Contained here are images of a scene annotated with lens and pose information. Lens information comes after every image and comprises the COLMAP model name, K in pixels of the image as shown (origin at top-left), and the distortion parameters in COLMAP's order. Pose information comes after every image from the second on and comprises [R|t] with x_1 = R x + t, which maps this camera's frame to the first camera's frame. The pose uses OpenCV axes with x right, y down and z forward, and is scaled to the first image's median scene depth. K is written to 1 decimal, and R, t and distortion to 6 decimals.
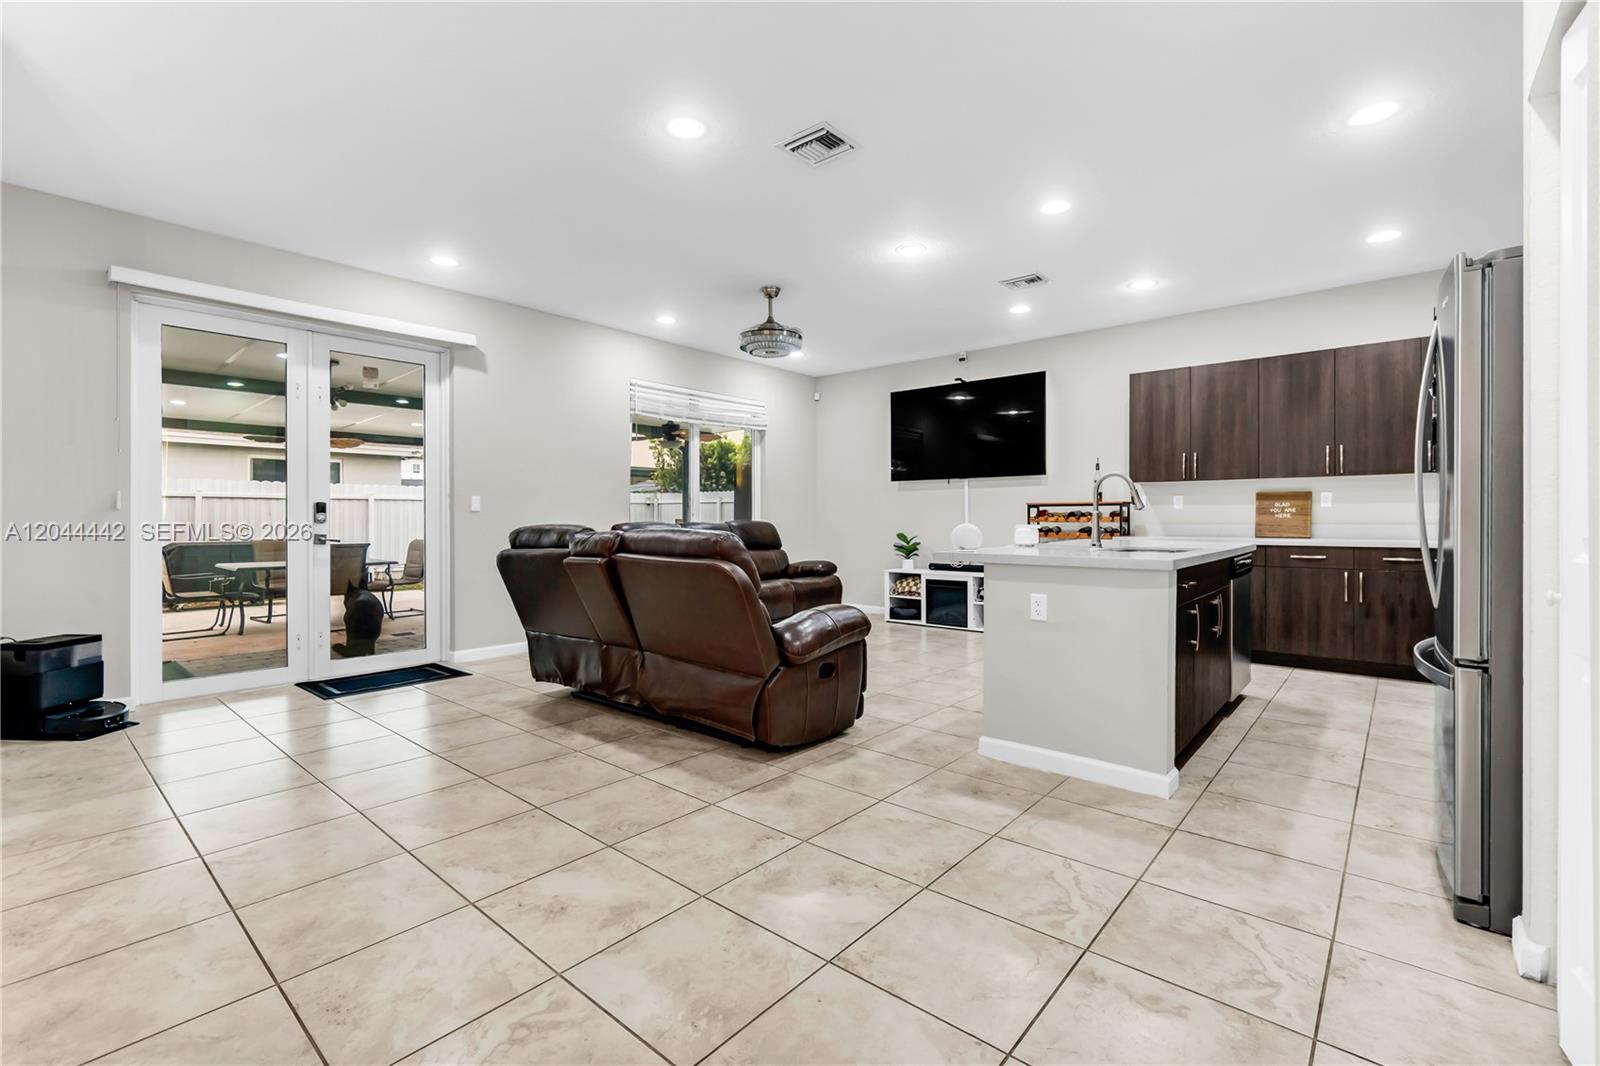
lens RADIAL K [[704.9, 0, 785.7], [0, 704.9, 520.4], [0, 0, 1]] dist [-0.003468, 0.000574]
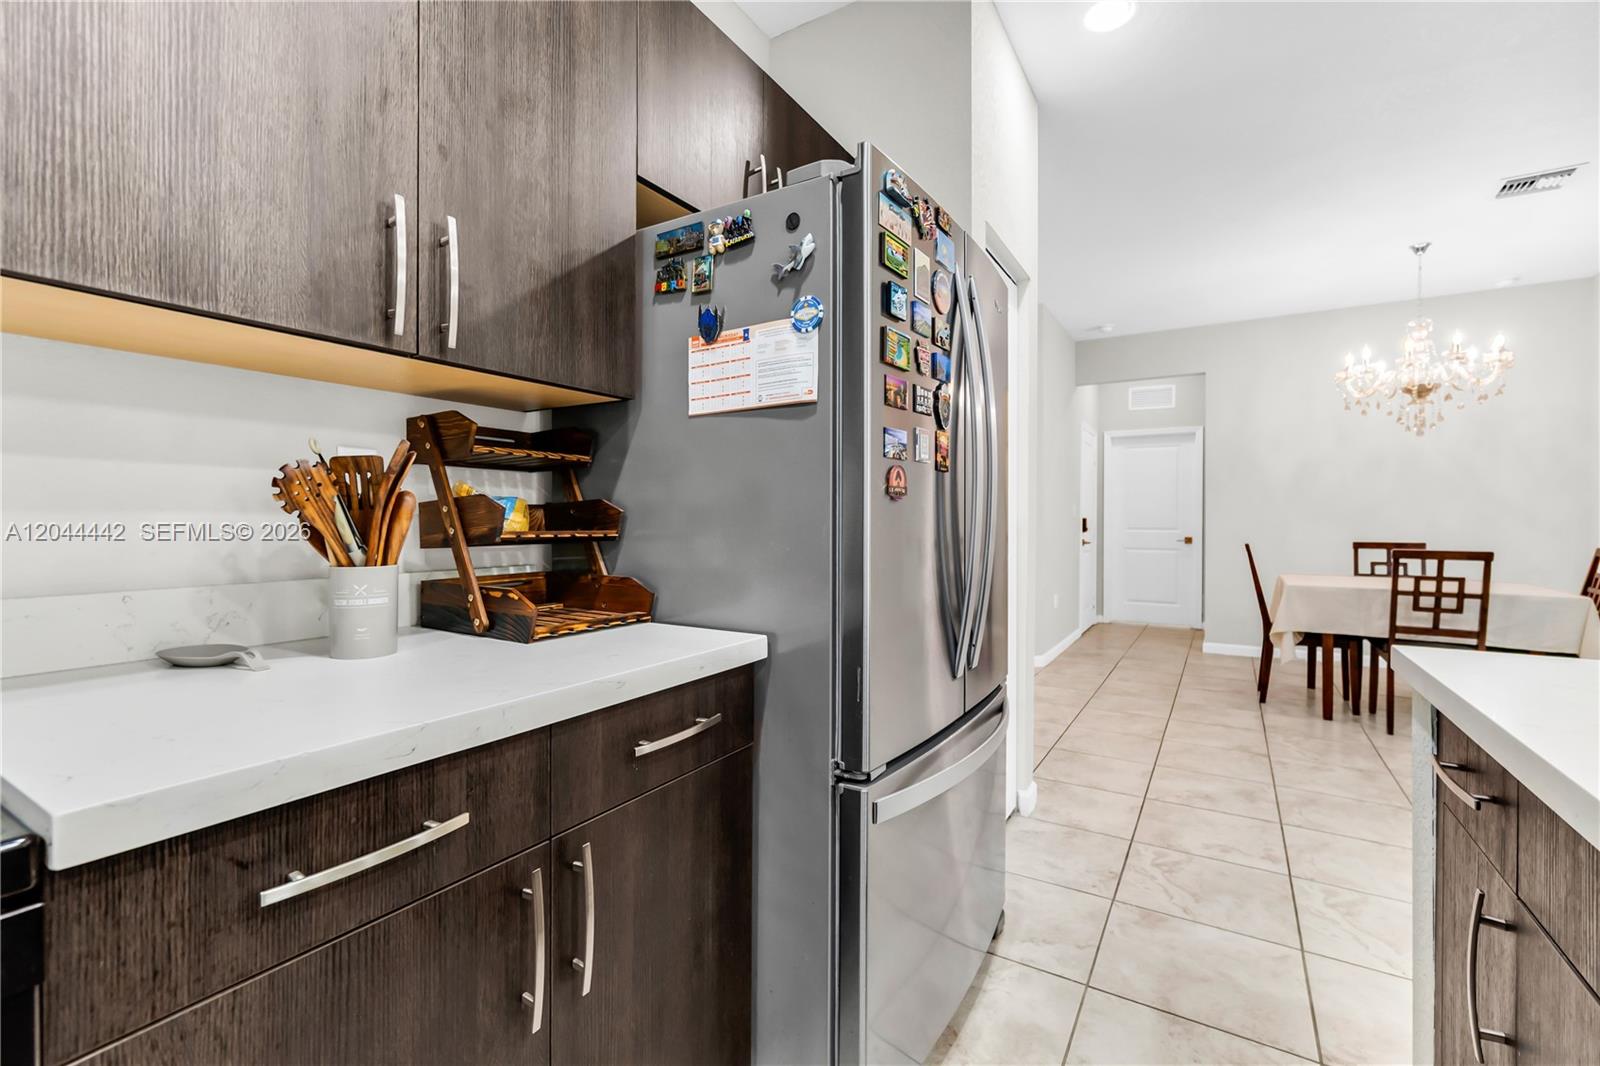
lens RADIAL K [[704.9, 0, 785.7], [0, 704.9, 520.4], [0, 0, 1]] dist [-0.003468, 0.000574]
pose [[-0.987237, 0.001083, -0.159252, 0.568223], [0.000364, 0.999990, 0.004540, -0.015406], [0.159255, 0.004424, -0.987228, 0.781968]]
